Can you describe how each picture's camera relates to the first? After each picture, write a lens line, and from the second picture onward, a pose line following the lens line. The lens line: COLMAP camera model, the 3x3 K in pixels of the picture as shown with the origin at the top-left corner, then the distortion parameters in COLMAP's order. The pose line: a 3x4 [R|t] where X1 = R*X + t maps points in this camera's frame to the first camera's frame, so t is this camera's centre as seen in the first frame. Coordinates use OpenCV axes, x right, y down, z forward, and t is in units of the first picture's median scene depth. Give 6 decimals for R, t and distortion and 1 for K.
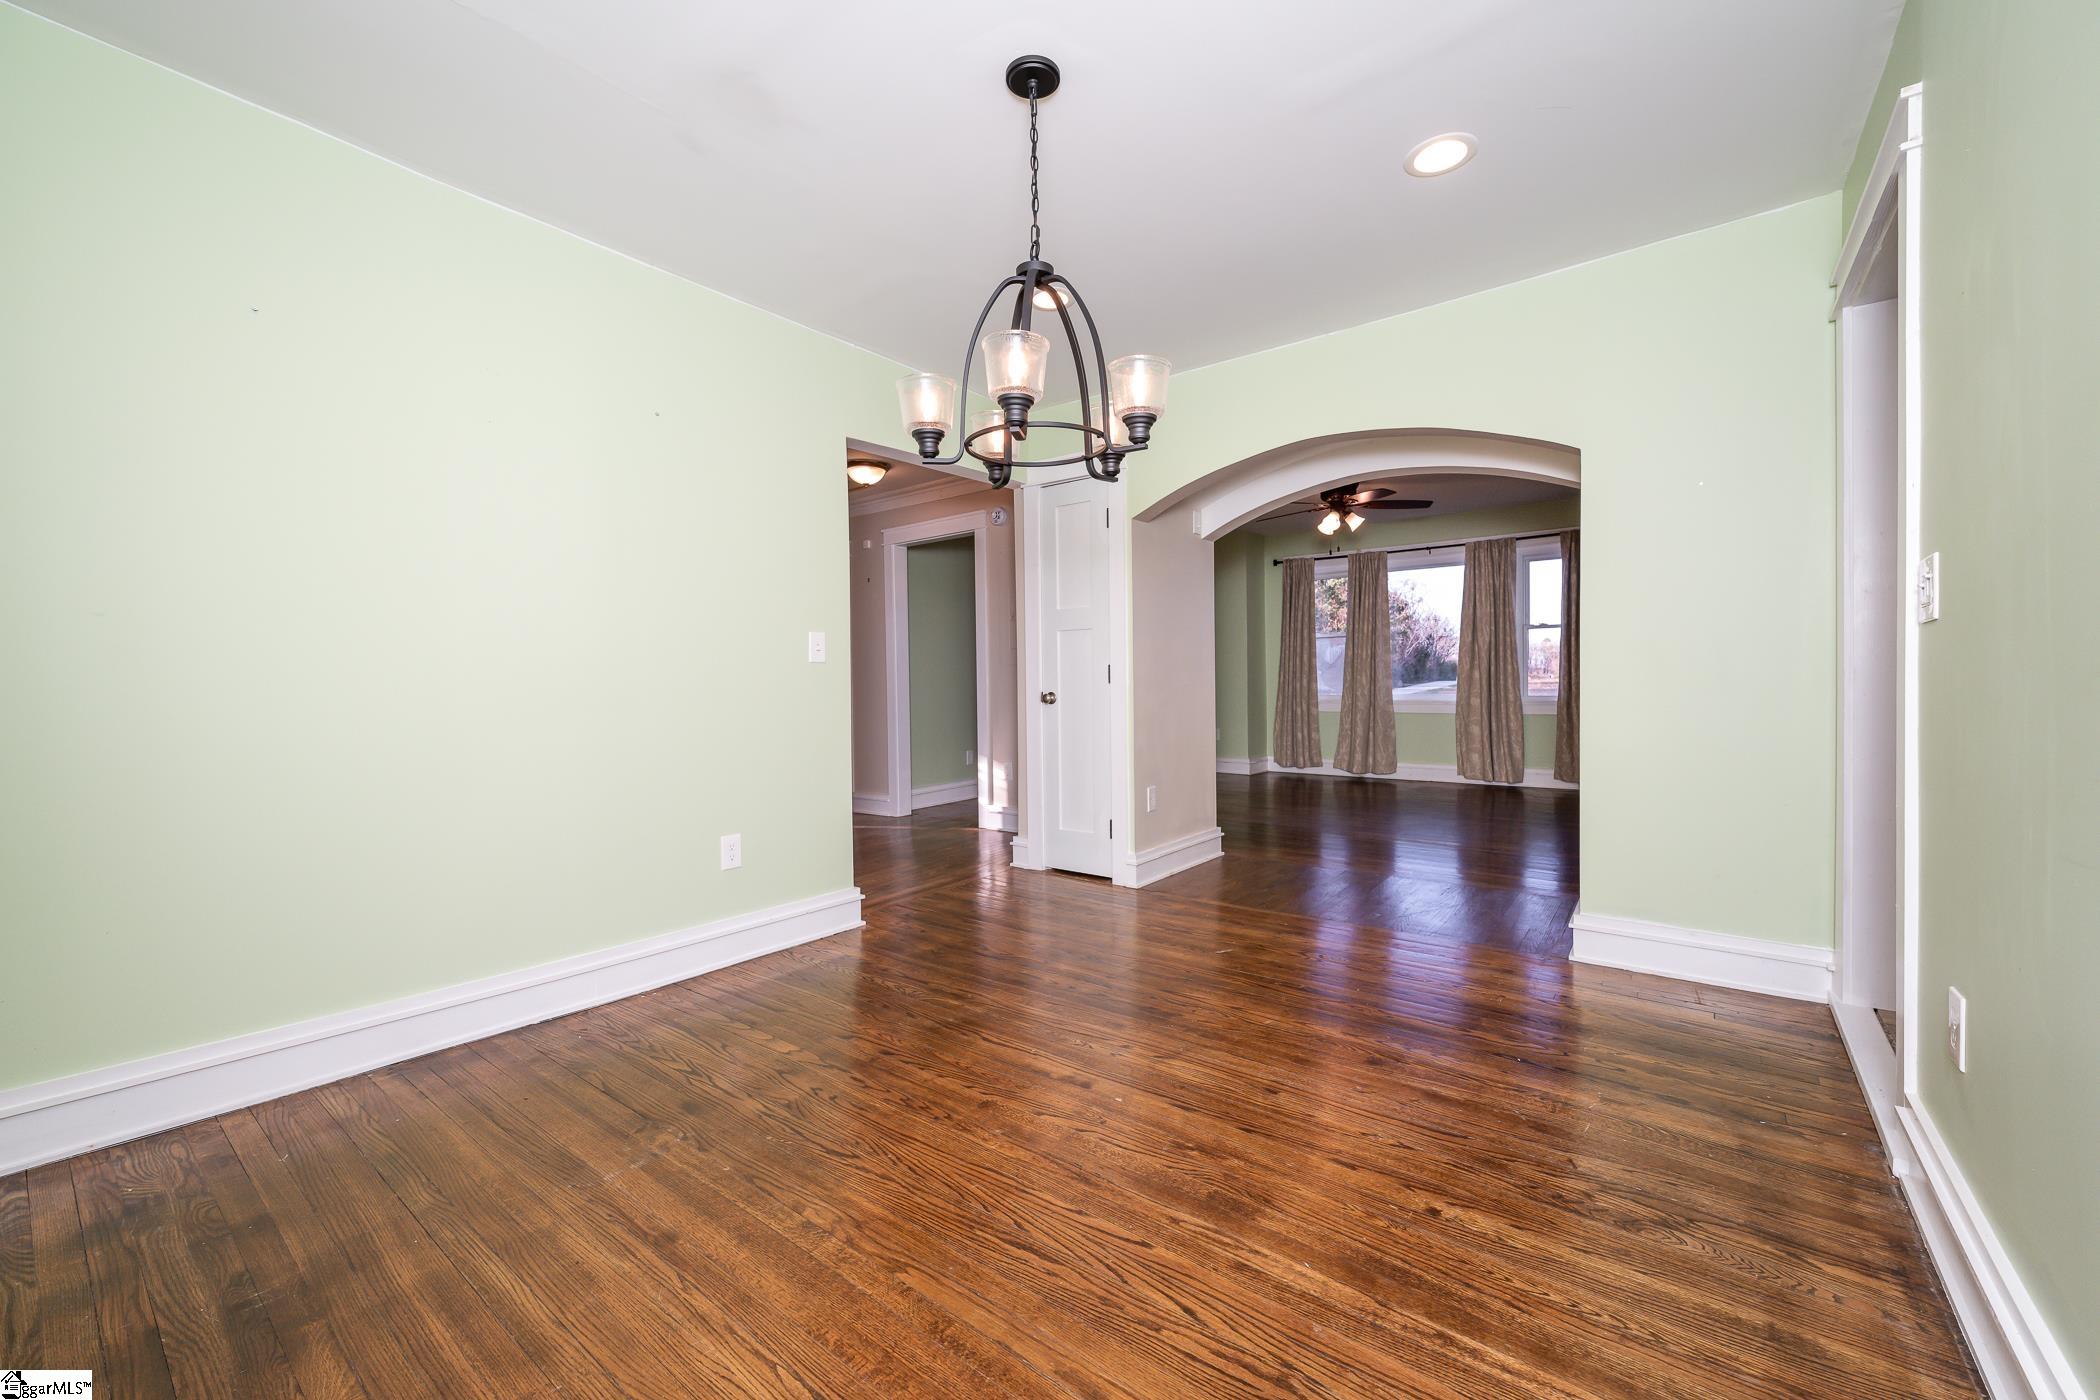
lens RADIAL K [[815.9, 0, 1050.0], [0, 815.9, 700.0], [0, 0, 1]] dist [0.002008, 0.000086]
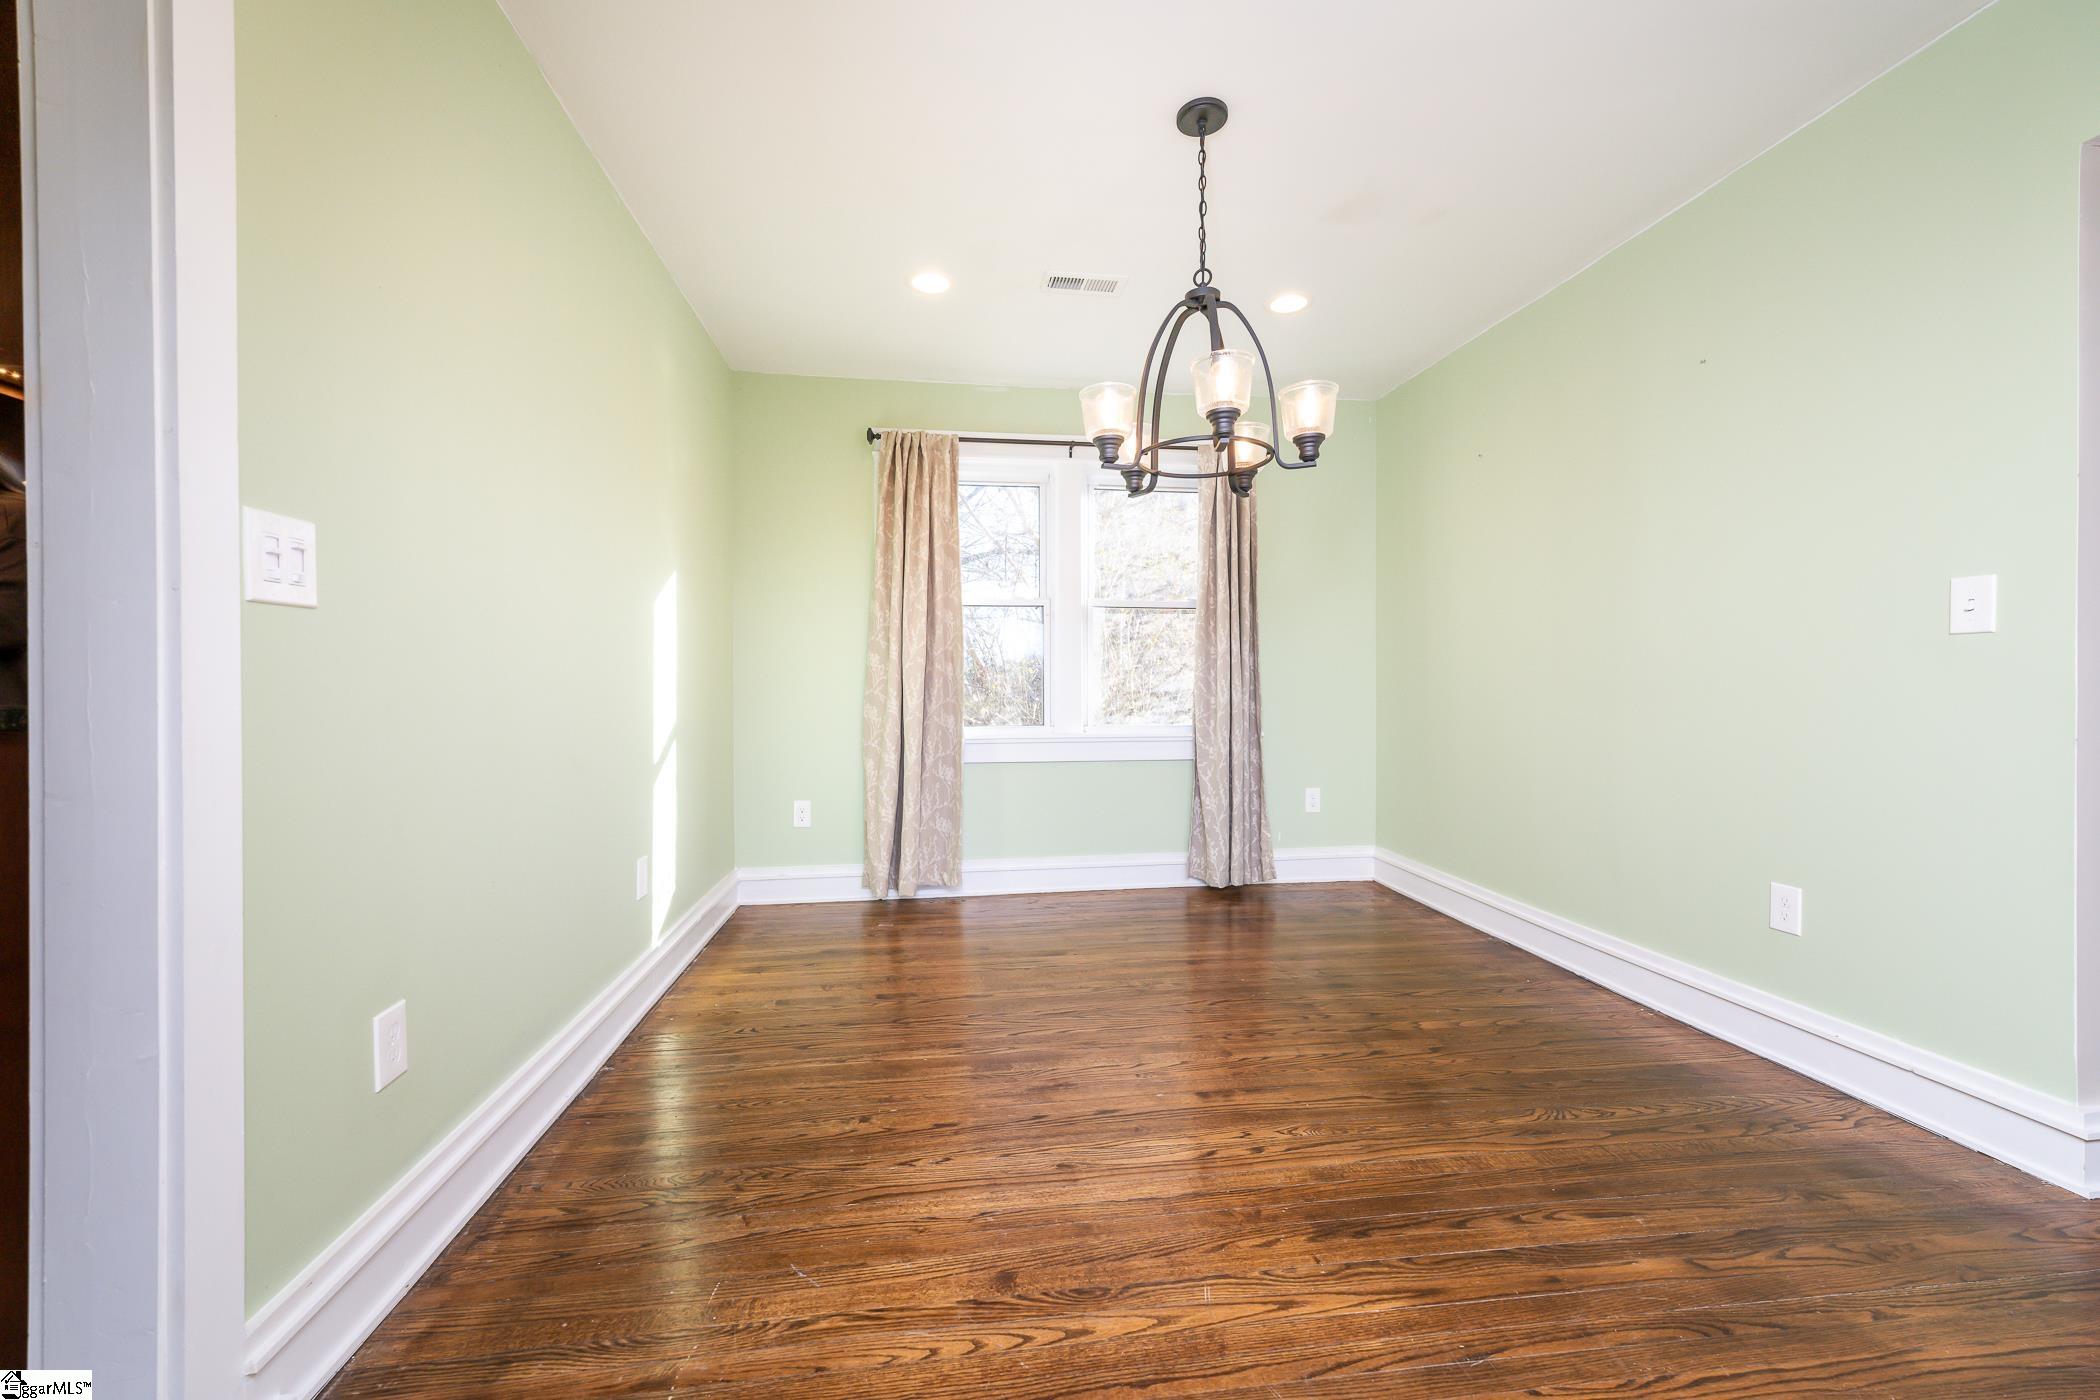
lens RADIAL K [[869.2, 0, 1050.0], [0, 869.2, 700.0], [0, 0, 1]] dist [-0.000928, -0.000036]
pose [[-0.702071, 0.021892, -0.711770, 0.928223], [-0.004020, 0.999390, 0.034703, -0.033491], [0.712096, 0.027225, -0.701554, 1.638322]]
